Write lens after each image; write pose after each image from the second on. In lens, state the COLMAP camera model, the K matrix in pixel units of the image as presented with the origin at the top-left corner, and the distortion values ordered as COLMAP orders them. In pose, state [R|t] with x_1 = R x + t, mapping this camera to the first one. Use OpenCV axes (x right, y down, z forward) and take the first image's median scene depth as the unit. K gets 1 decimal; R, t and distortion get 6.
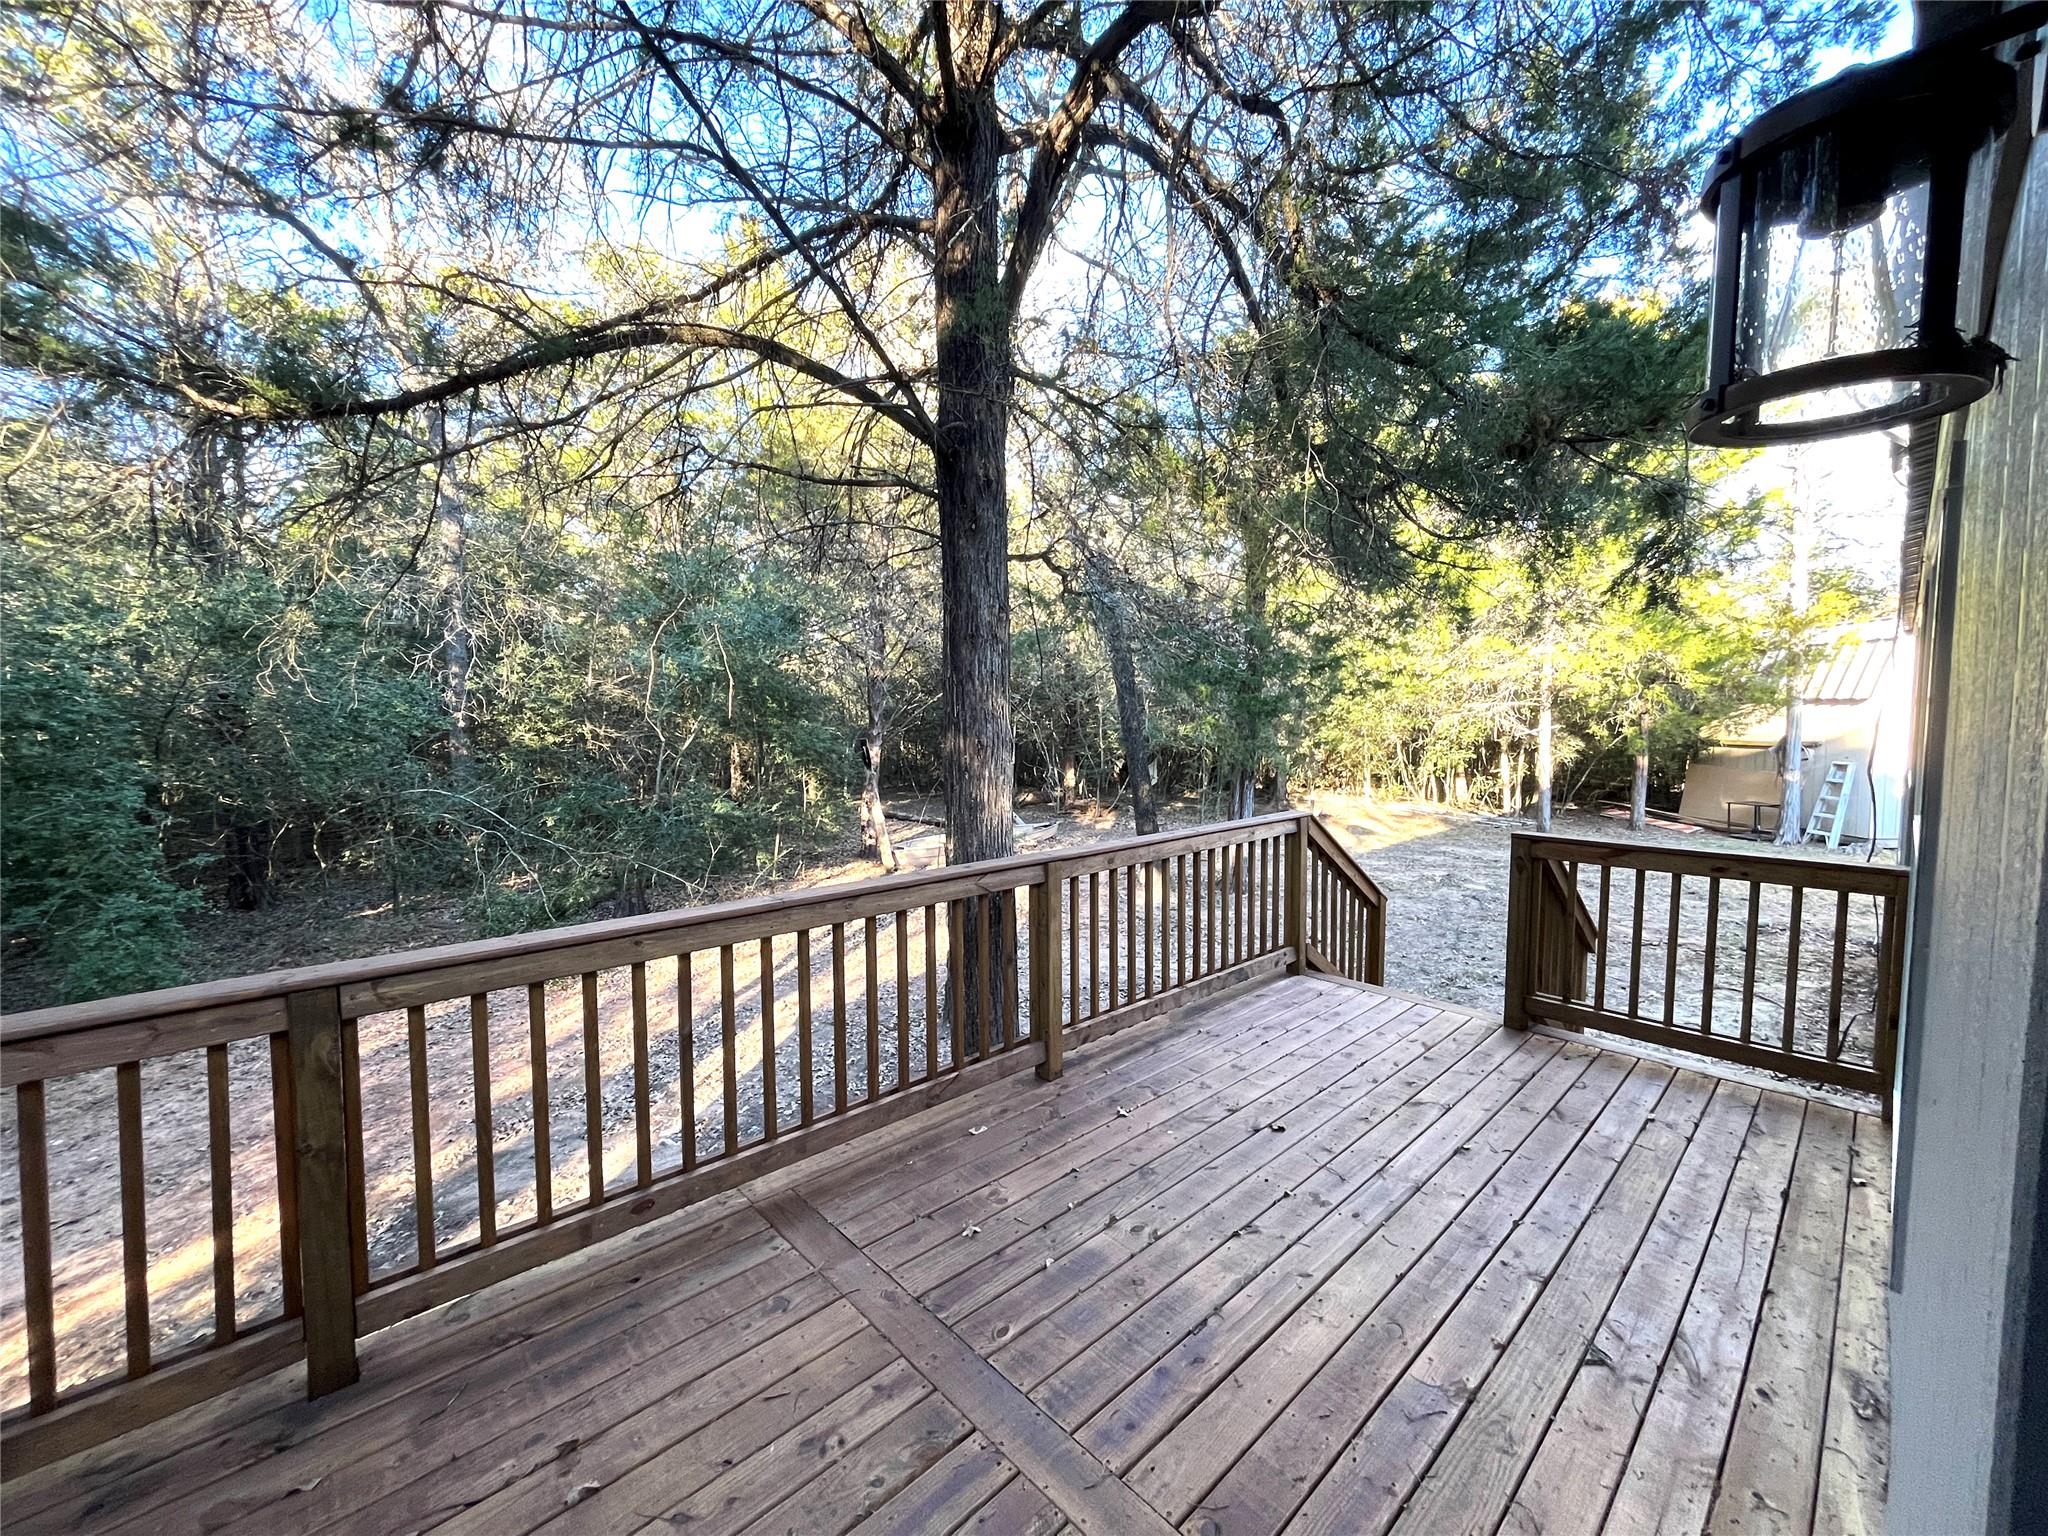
lens RADIAL K [[823.4, 0, 1040.5], [0, 823.4, 765.2], [0, 0, 1]] dist [-0.001046, -0.000488]
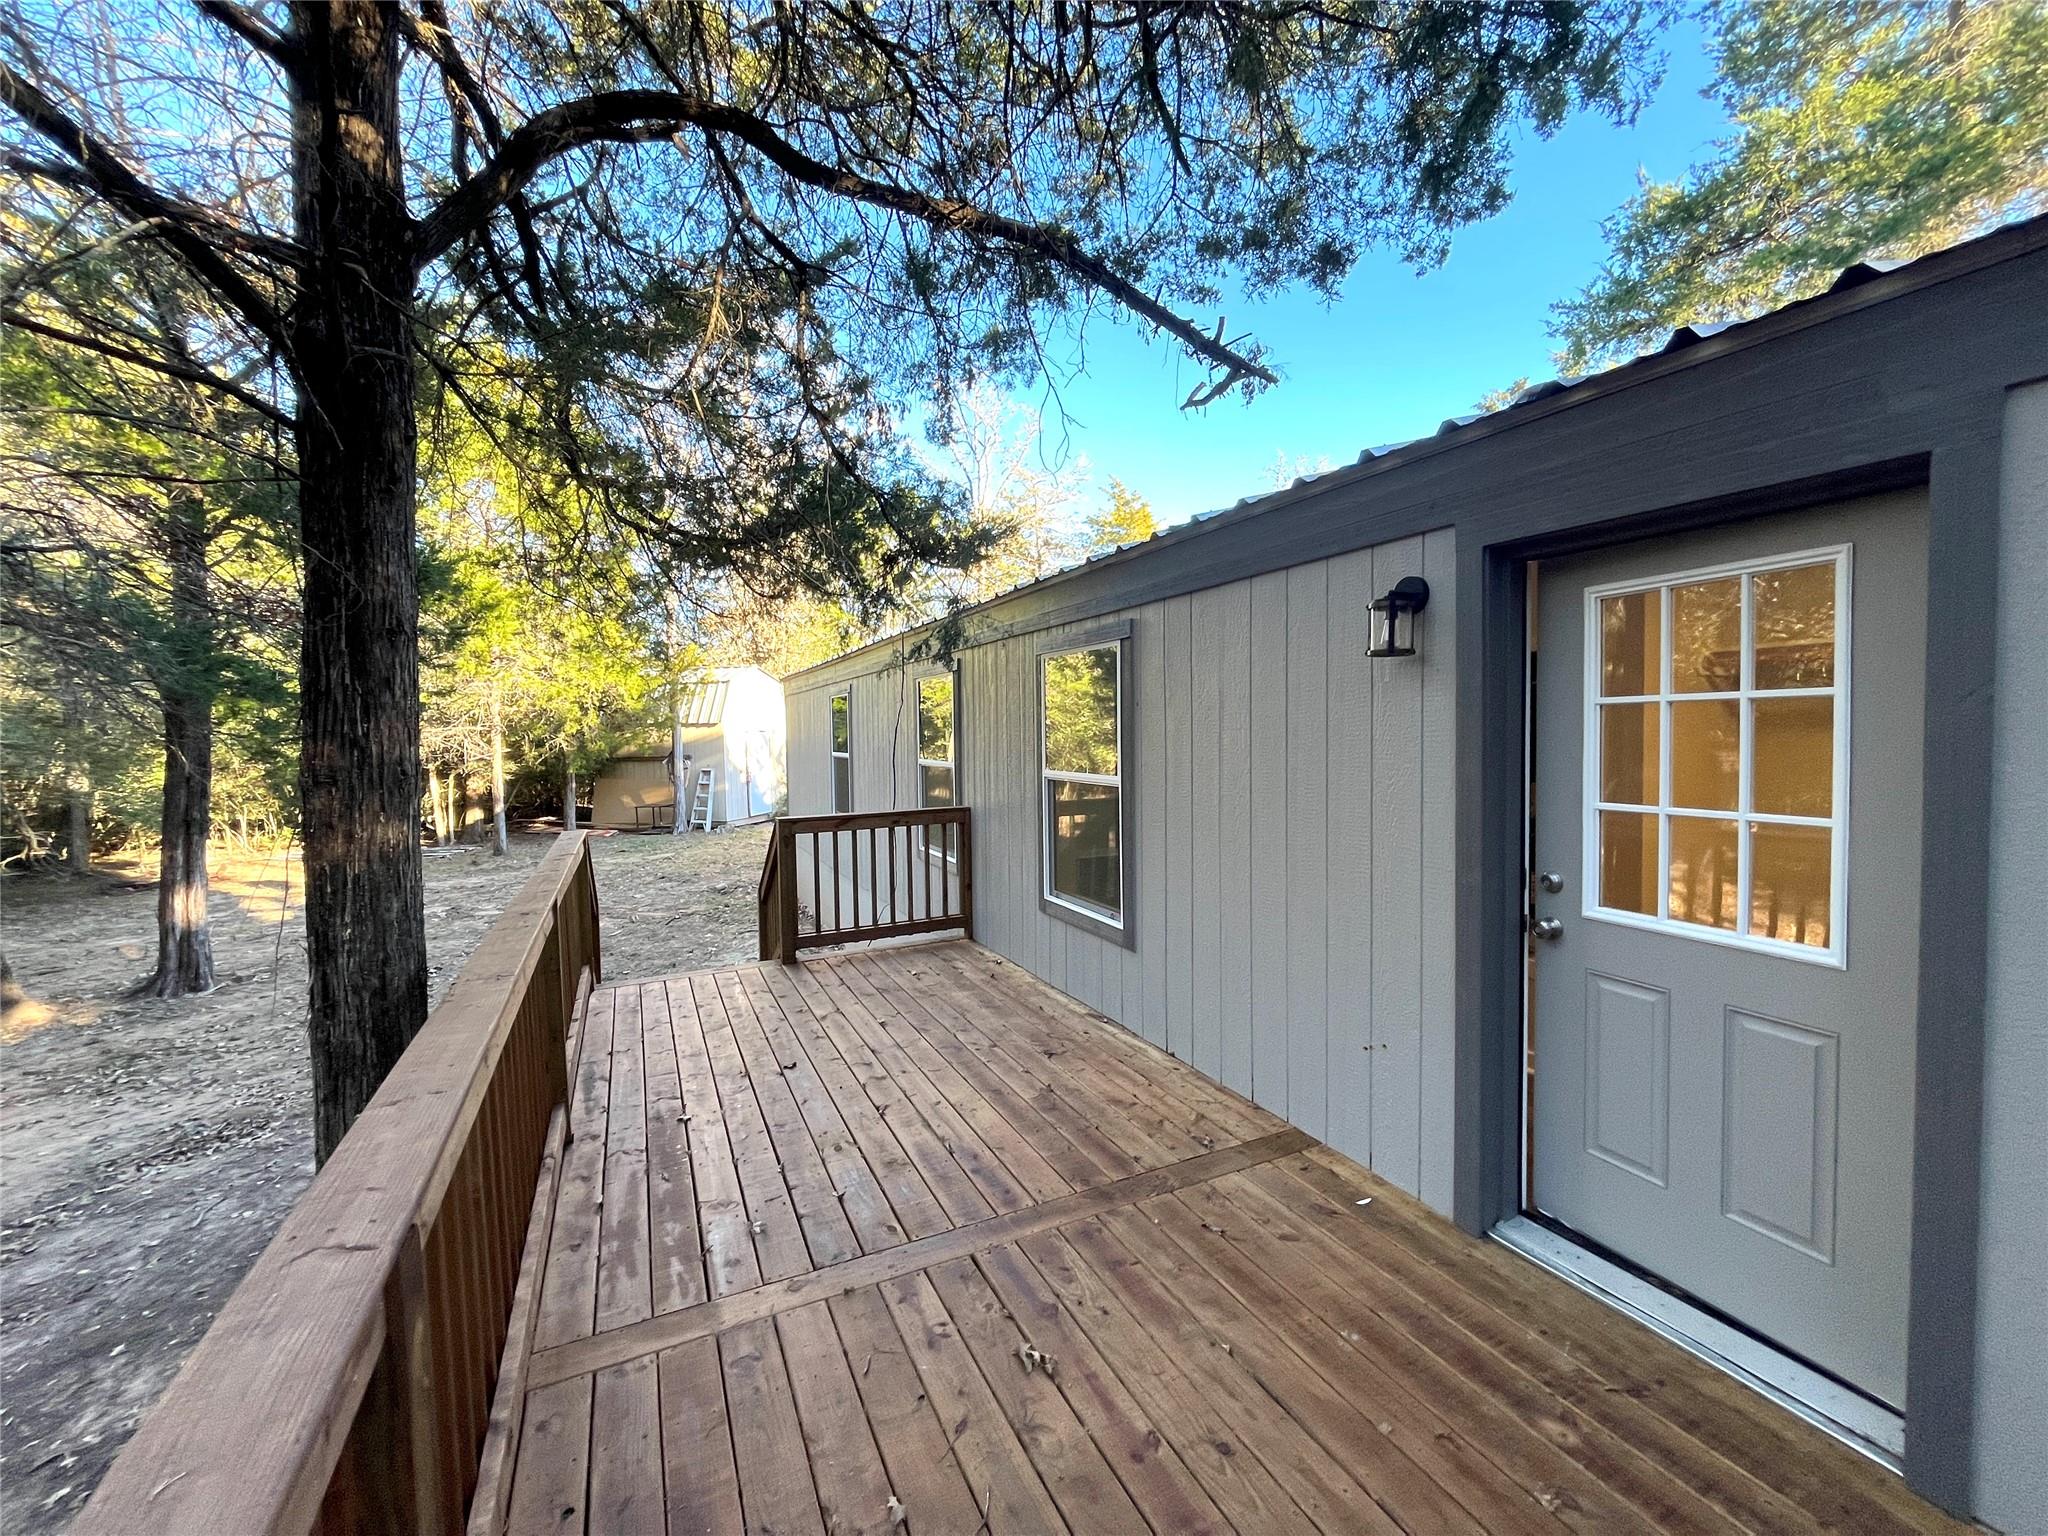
lens RADIAL K [[823.4, 0, 1015.8], [0, 823.4, 758.8], [0, 0, 1]] dist [-0.001046, -0.000488]
pose [[0.319038, -0.038898, 0.946943, -0.224133], [0.076993, 0.996919, 0.015011, -0.002295], [-0.944609, 0.068118, 0.321050, 0.077048]]
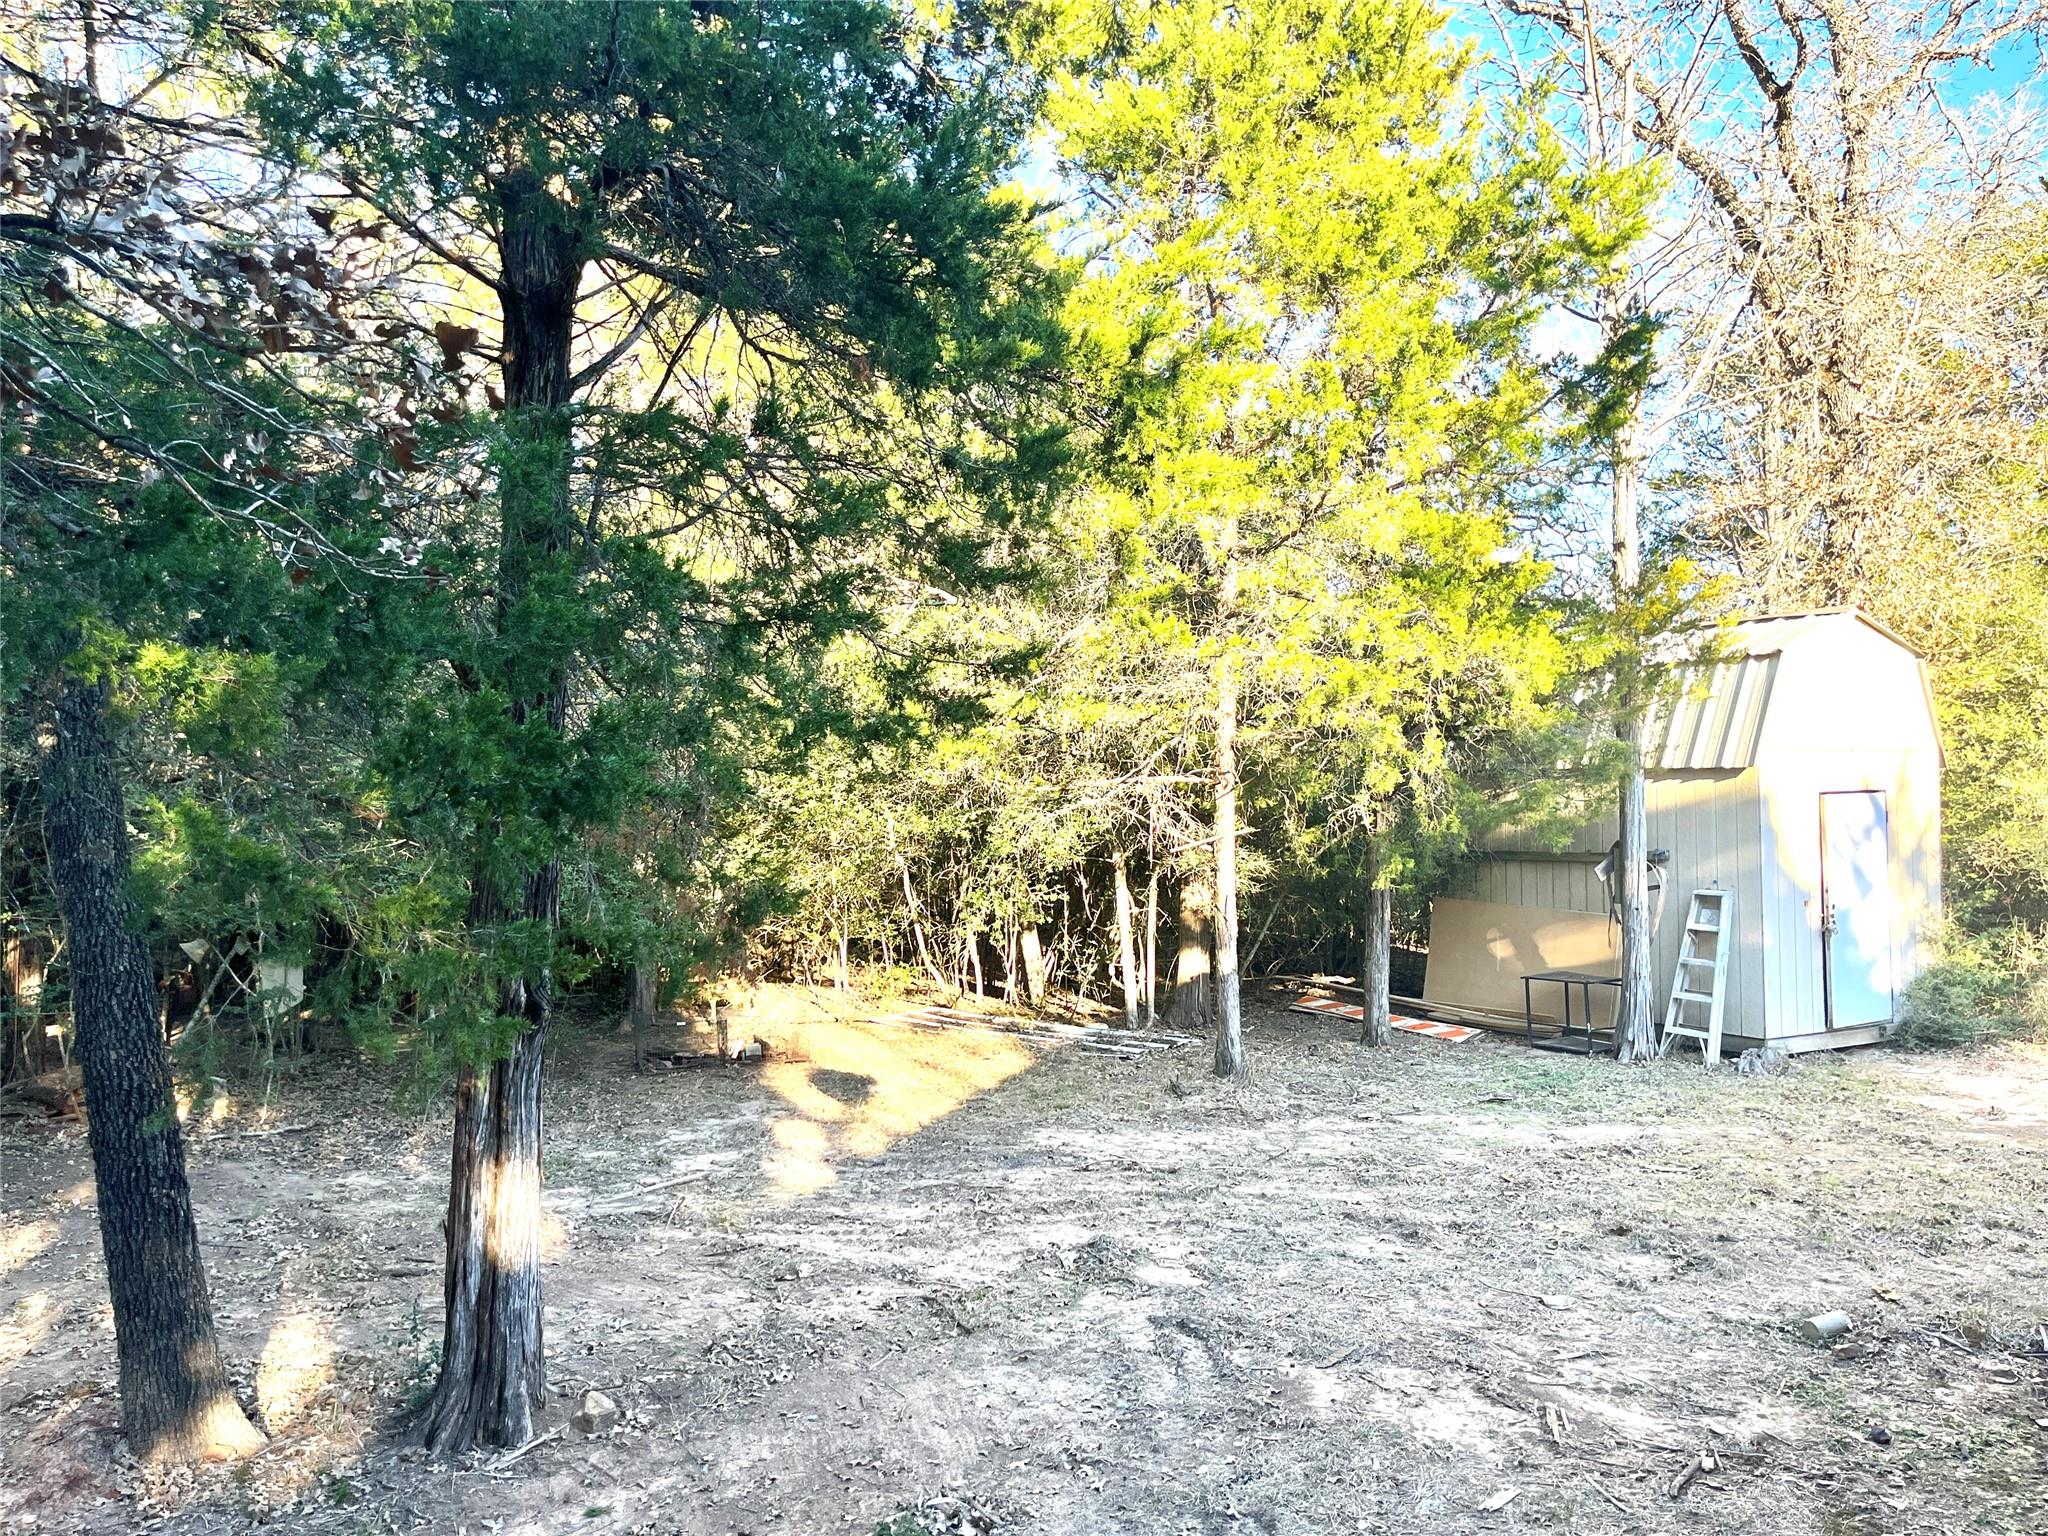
lens RADIAL K [[1567.7, 0, 1015.3], [0, 1567.7, 768.3], [0, 0, 1]] dist [0.012433, -0.010087]
pose [[0.868894, 0.004155, 0.494981, 0.138042], [0.037755, 0.996496, -0.074640, -0.030529], [-0.493557, 0.083542, 0.865692, 0.458321]]
